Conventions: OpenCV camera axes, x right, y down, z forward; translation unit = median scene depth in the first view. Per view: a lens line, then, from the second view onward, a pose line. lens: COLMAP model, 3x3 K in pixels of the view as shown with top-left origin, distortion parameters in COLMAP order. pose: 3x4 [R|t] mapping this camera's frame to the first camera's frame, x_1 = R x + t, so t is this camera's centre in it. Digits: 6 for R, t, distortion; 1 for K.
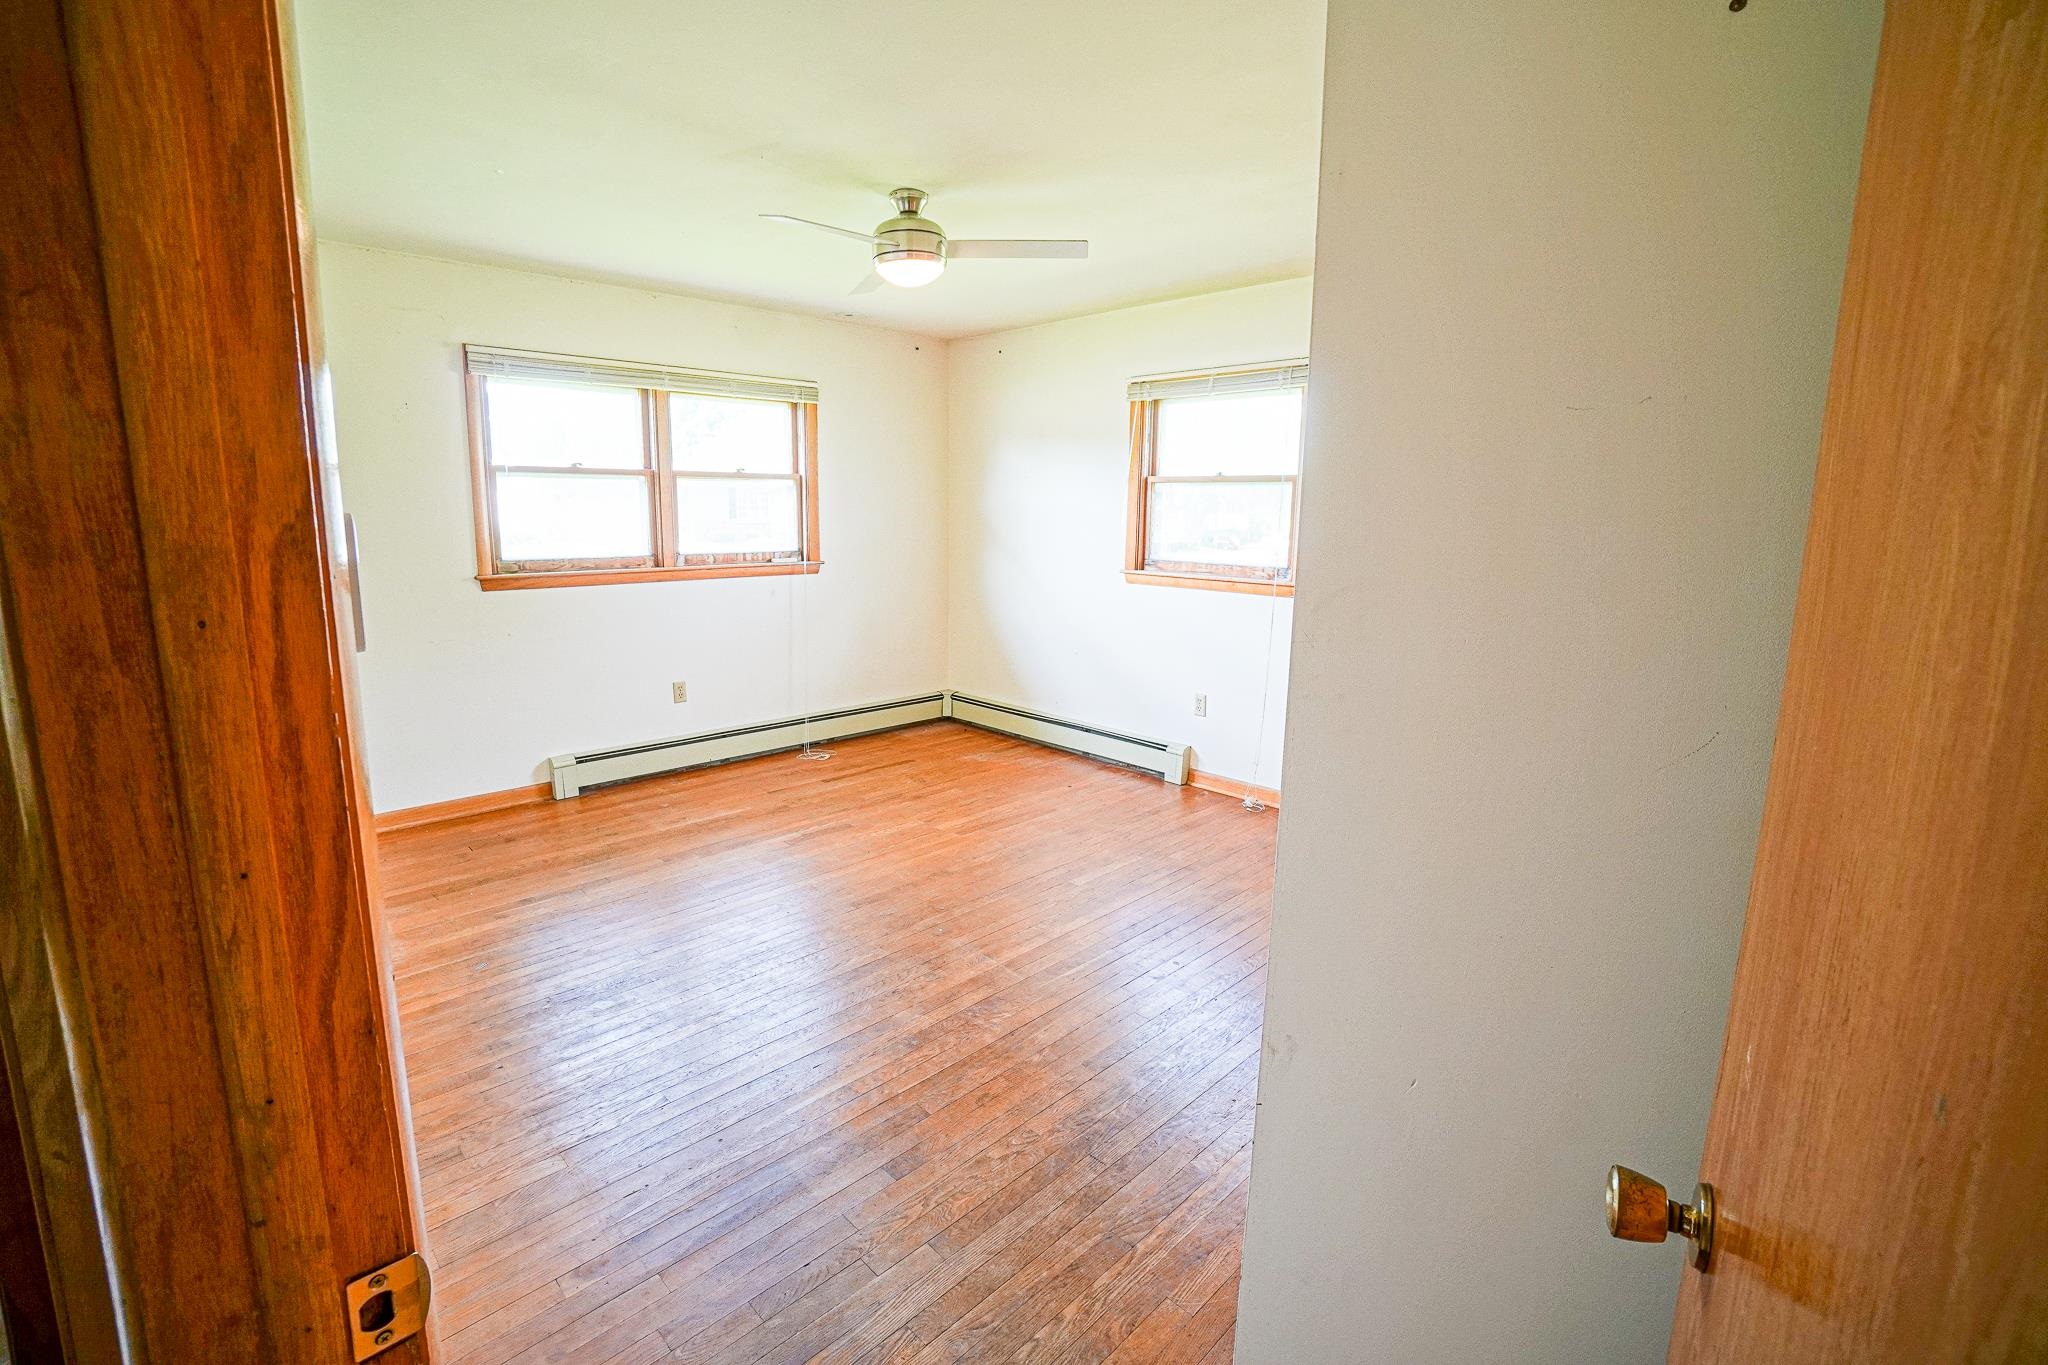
lens RADIAL K [[897.2, 0, 1004.8], [0, 897.2, 662.0], [0, 0, 1]] dist [-0.068020, 0.023795]
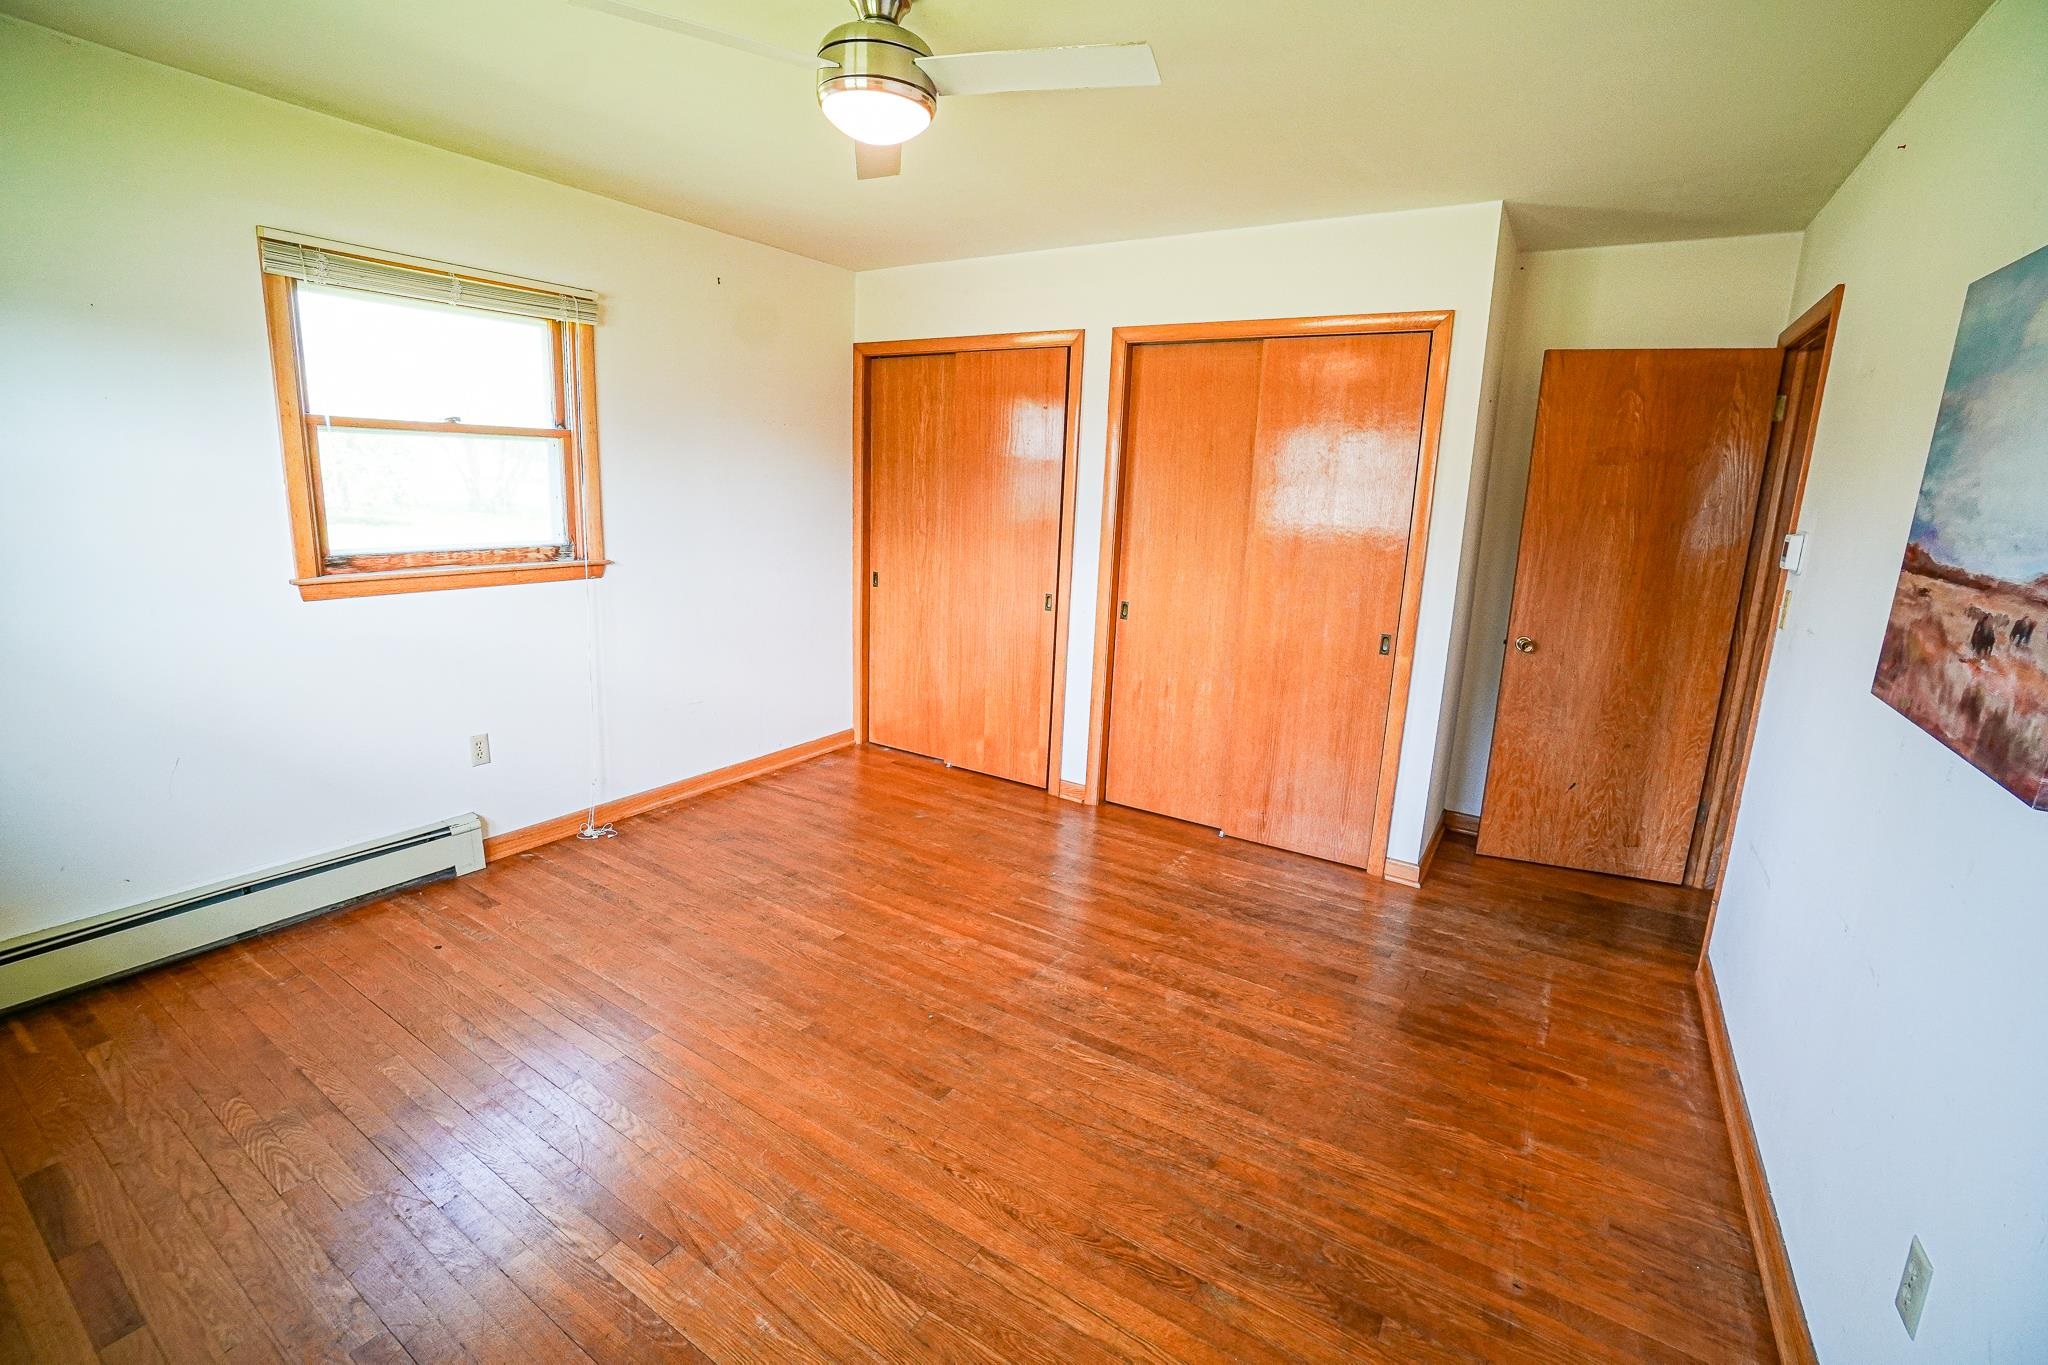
lens RADIAL K [[897.2, 0, 1004.8], [0, 897.2, 662.0], [0, 0, 1]] dist [-0.068020, 0.023795]
pose [[-0.217991, -0.216477, 0.951639, -0.593660], [0.124432, 0.960967, 0.247102, -0.159166], [-0.967986, 0.172281, -0.182545, 0.813911]]
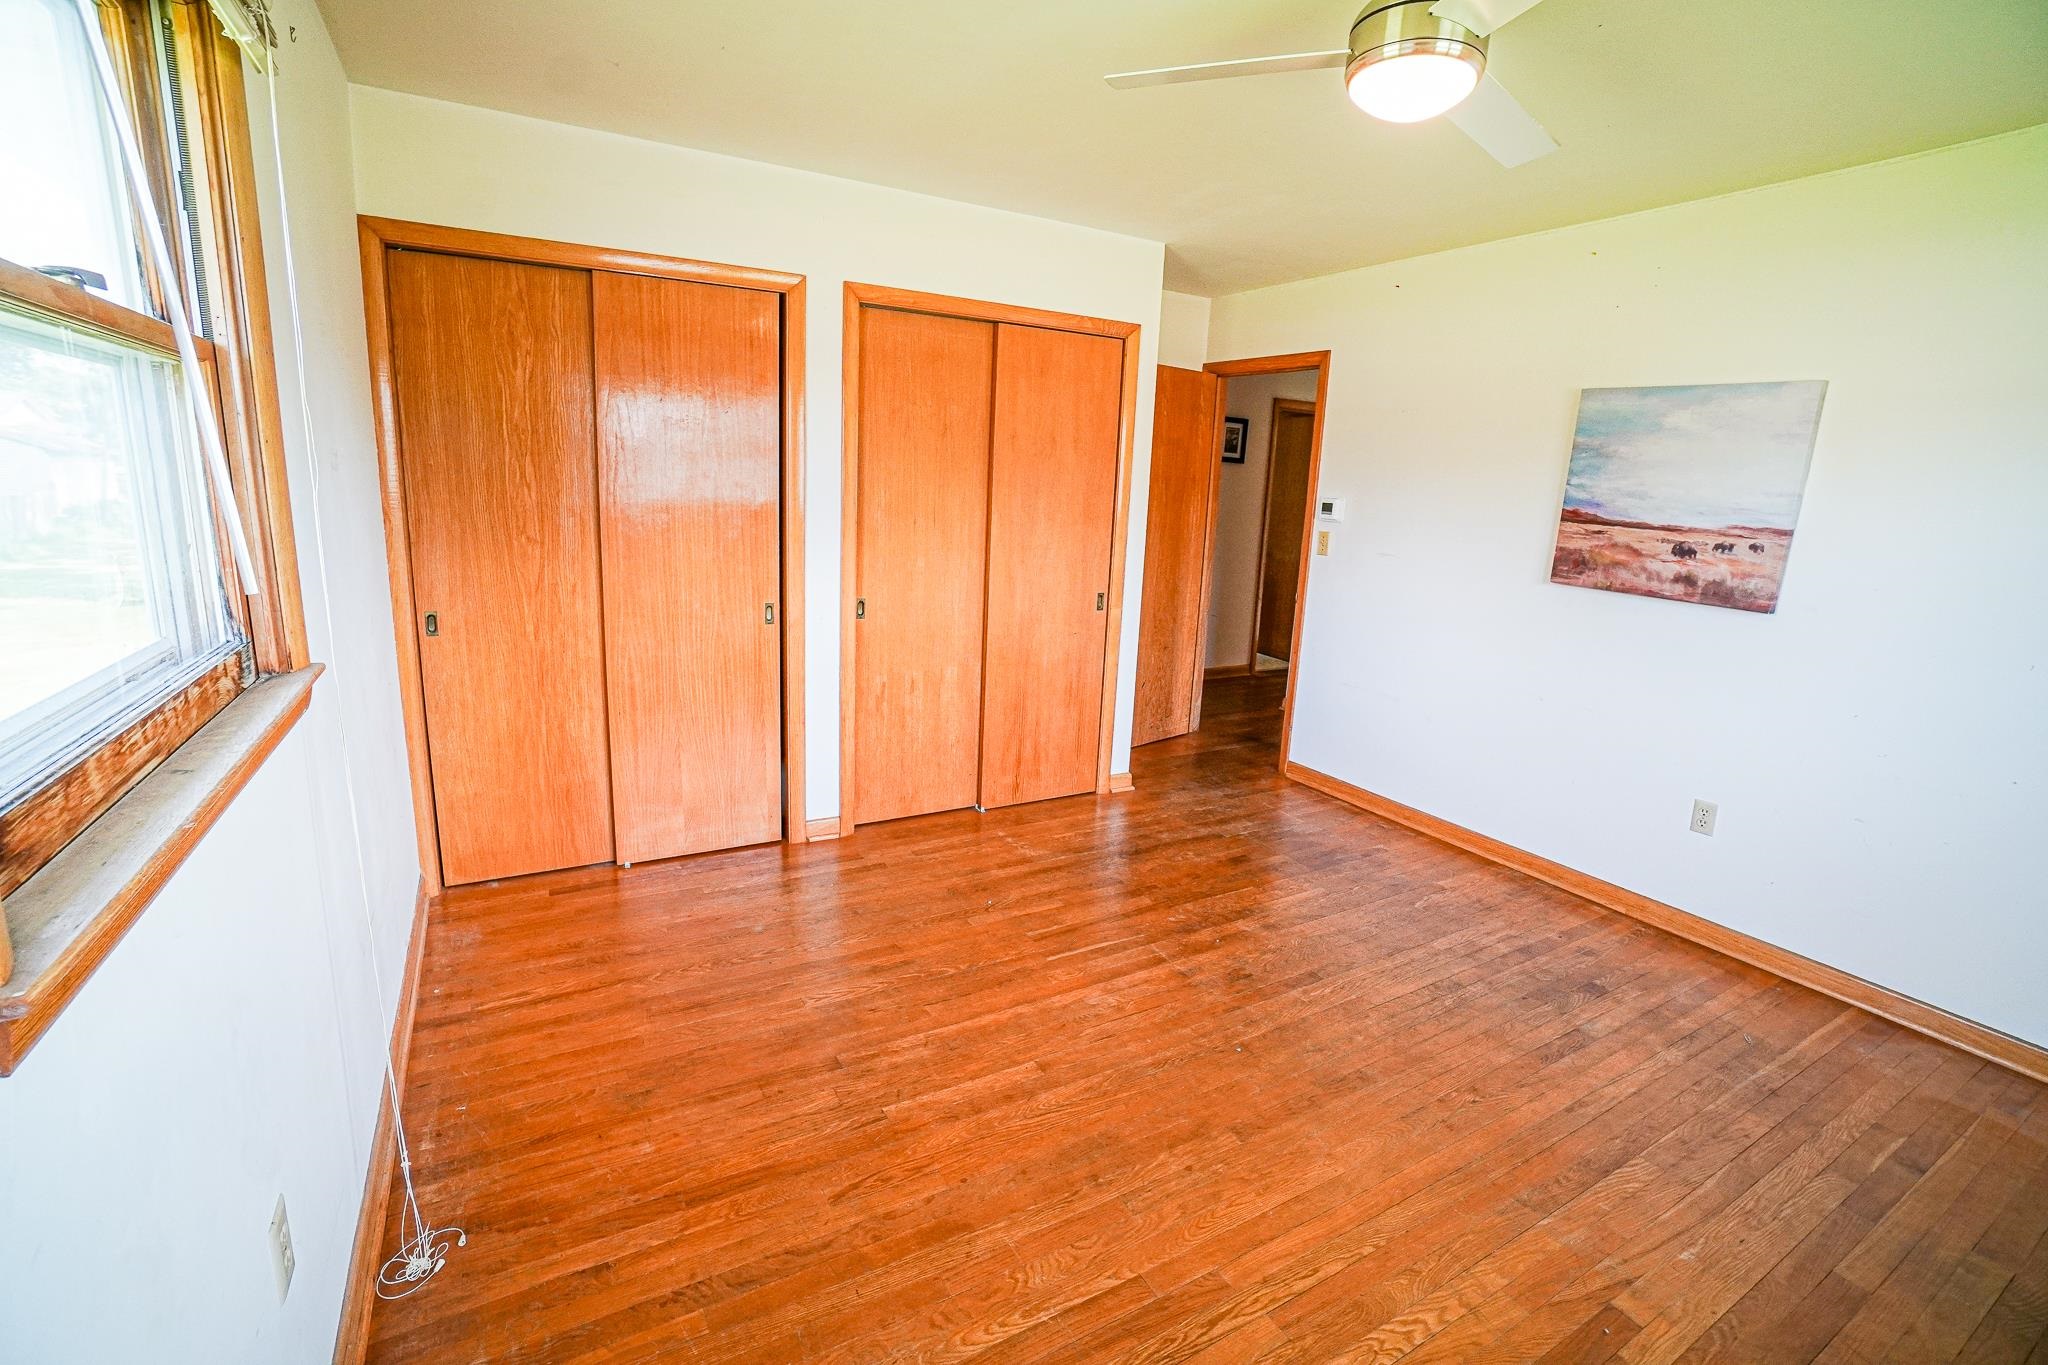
lens RADIAL K [[897.2, 0, 1004.8], [0, 897.2, 662.0], [0, 0, 1]] dist [-0.068020, 0.023795]
pose [[-0.964597, -0.104310, 0.242223, -0.021586], [-0.009928, 0.932168, 0.361891, -0.221667], [-0.263542, 0.346674, -0.900202, 1.262464]]
